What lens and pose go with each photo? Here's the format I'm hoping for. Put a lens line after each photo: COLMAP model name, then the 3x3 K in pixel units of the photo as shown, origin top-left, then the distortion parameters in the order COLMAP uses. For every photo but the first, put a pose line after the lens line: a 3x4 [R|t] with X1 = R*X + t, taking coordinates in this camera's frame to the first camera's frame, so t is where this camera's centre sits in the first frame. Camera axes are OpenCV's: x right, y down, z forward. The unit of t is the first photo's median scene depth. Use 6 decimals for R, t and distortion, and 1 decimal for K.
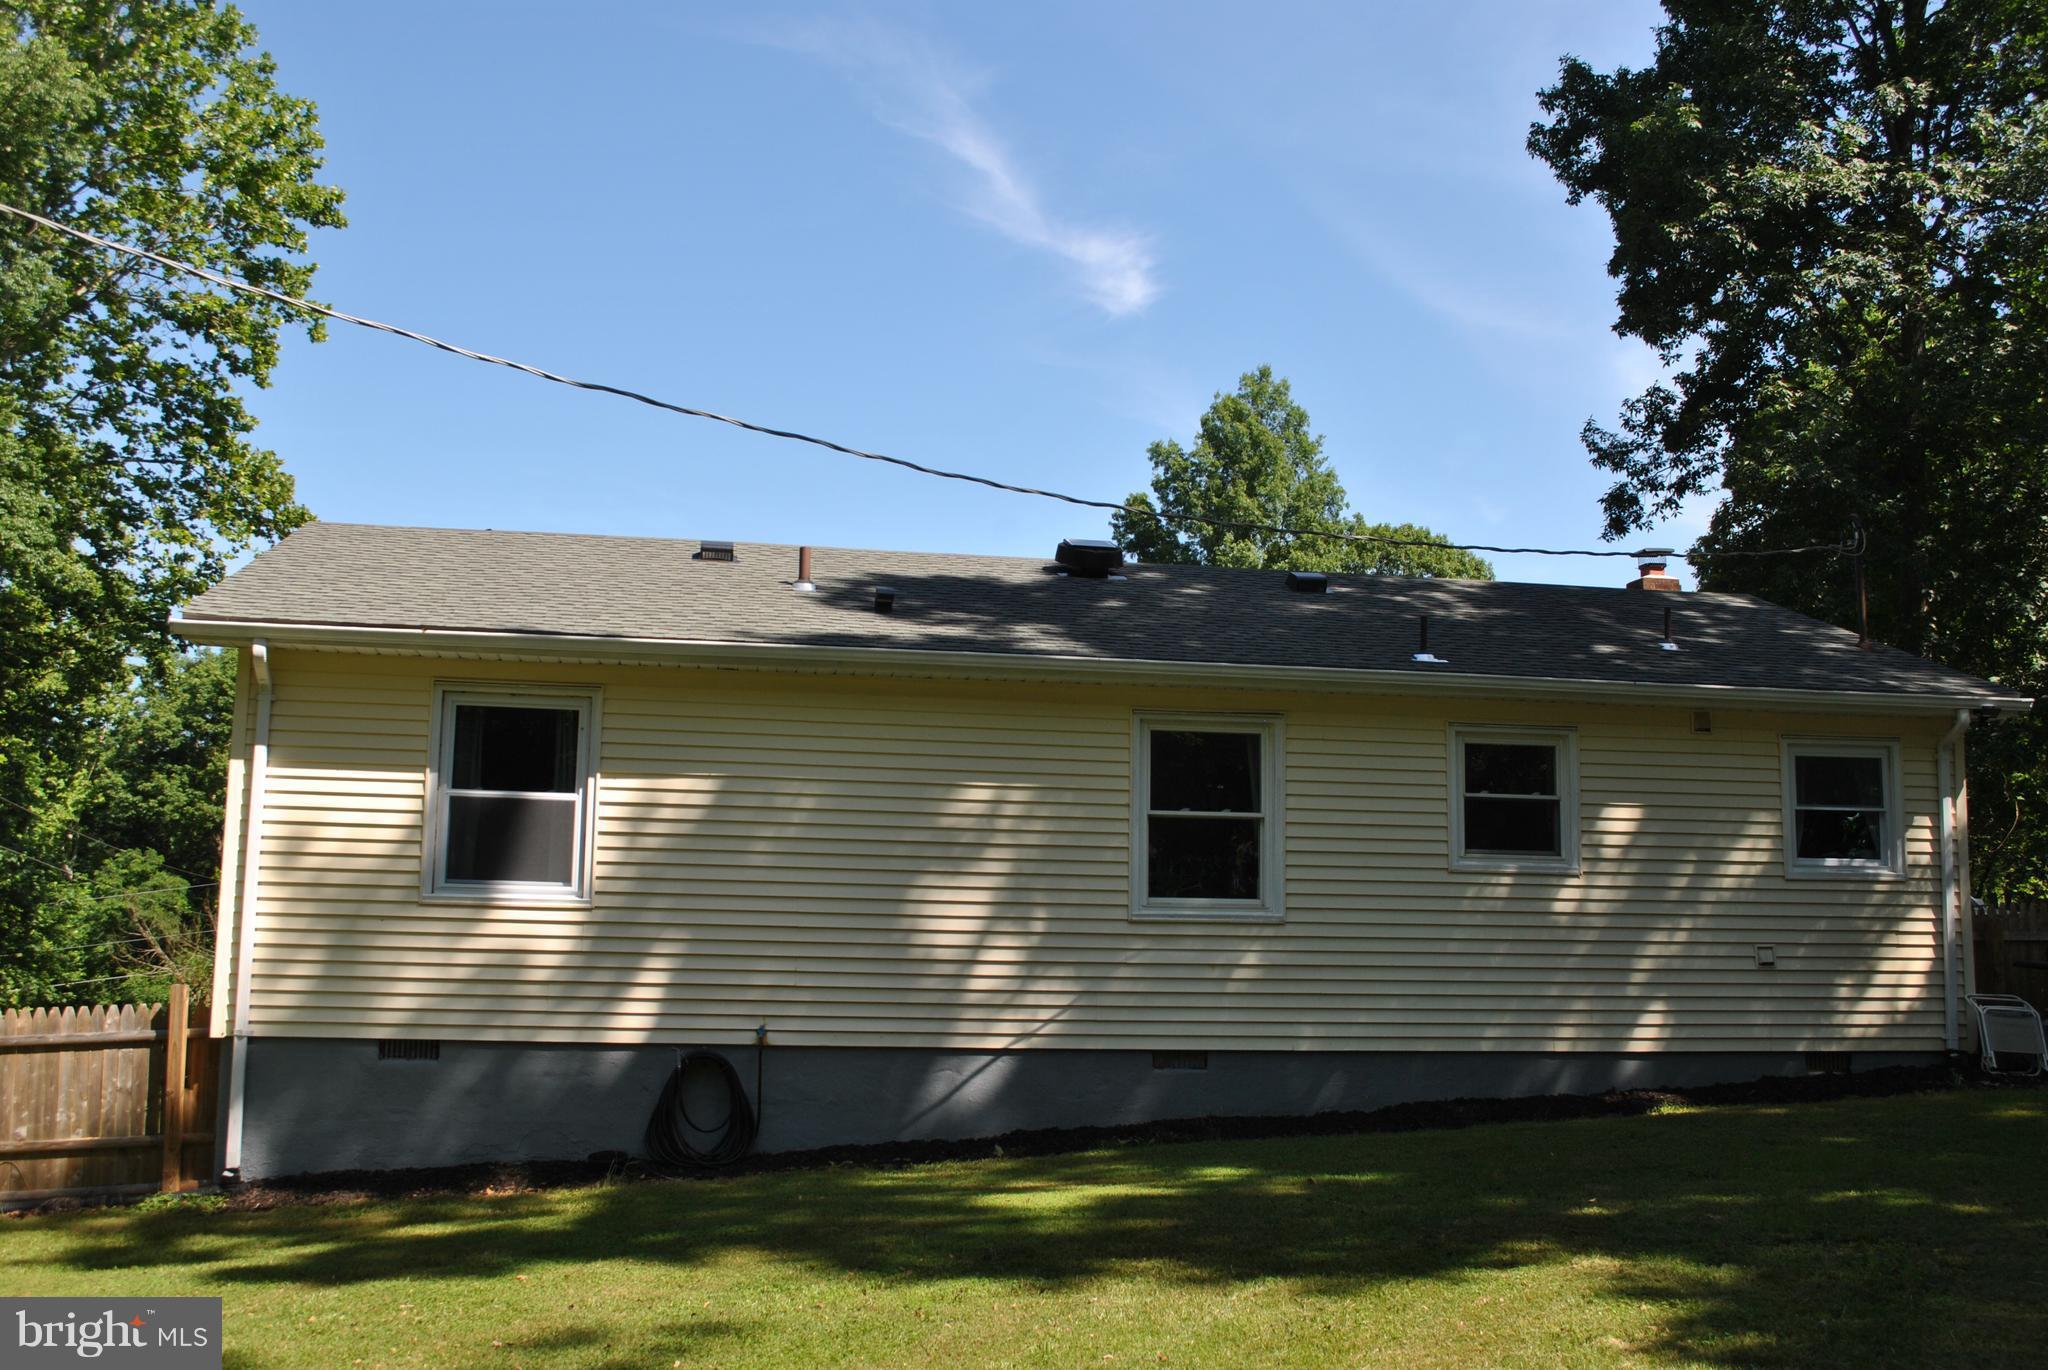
lens RADIAL K [[1962.6, 0, 1084.3], [0, 1962.6, 686.1], [0, 0, 1]] dist [-0.064680, 0.003773]
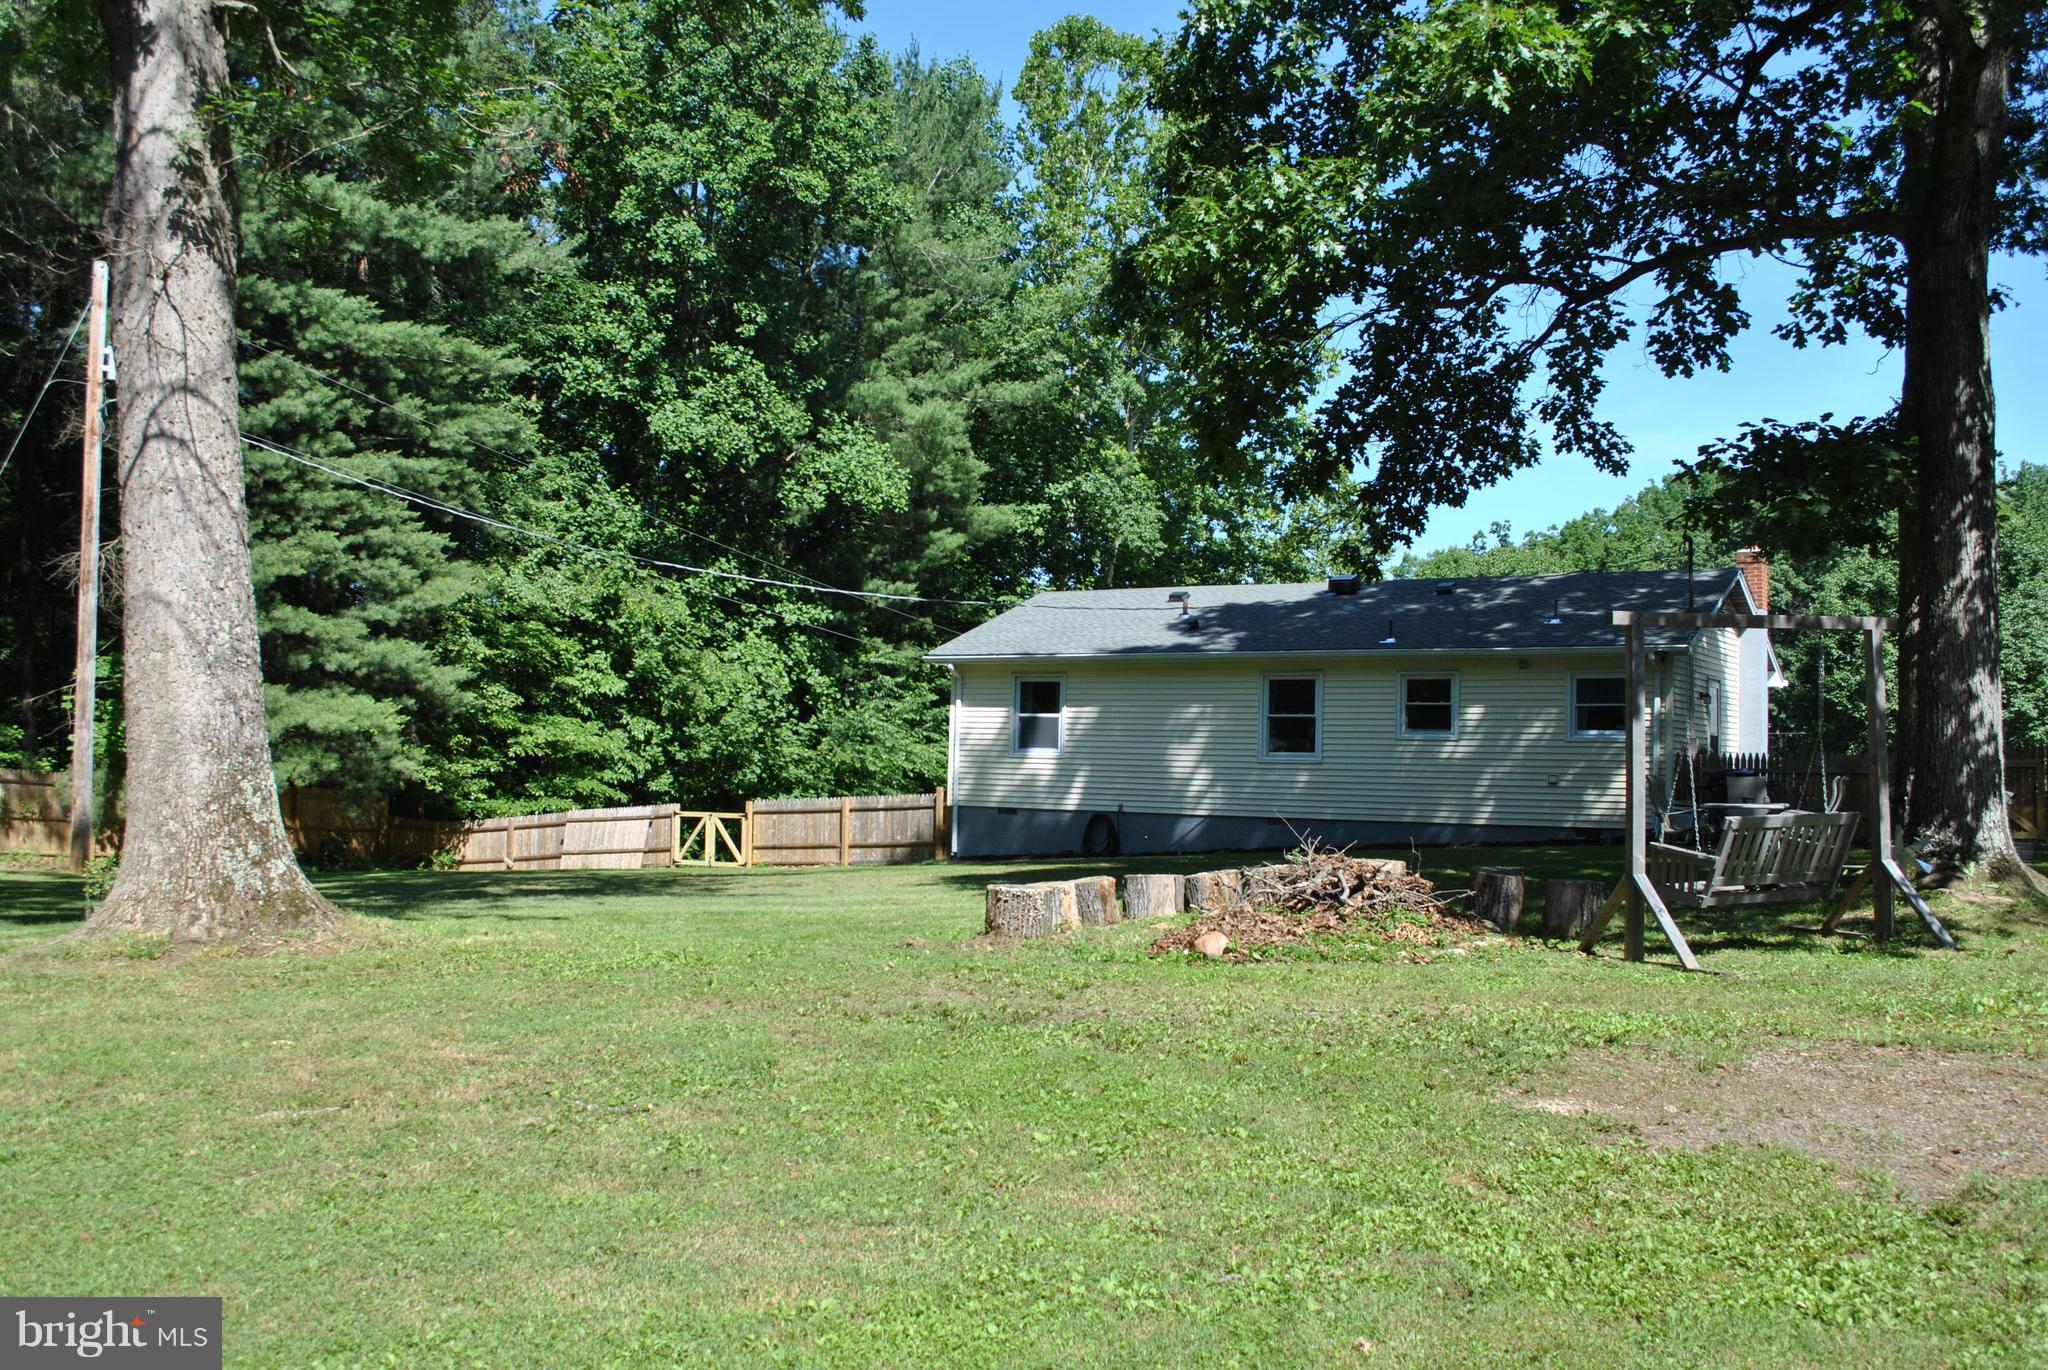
lens RADIAL K [[1962.6, 0, 1084.3], [0, 1962.6, 686.1], [0, 0, 1]] dist [-0.064680, 0.003773]
pose [[0.753456, -0.025740, -0.656994, 1.470687], [0.083164, 0.994939, 0.056394, -0.124805], [0.652217, -0.097128, 0.751784, -0.924563]]
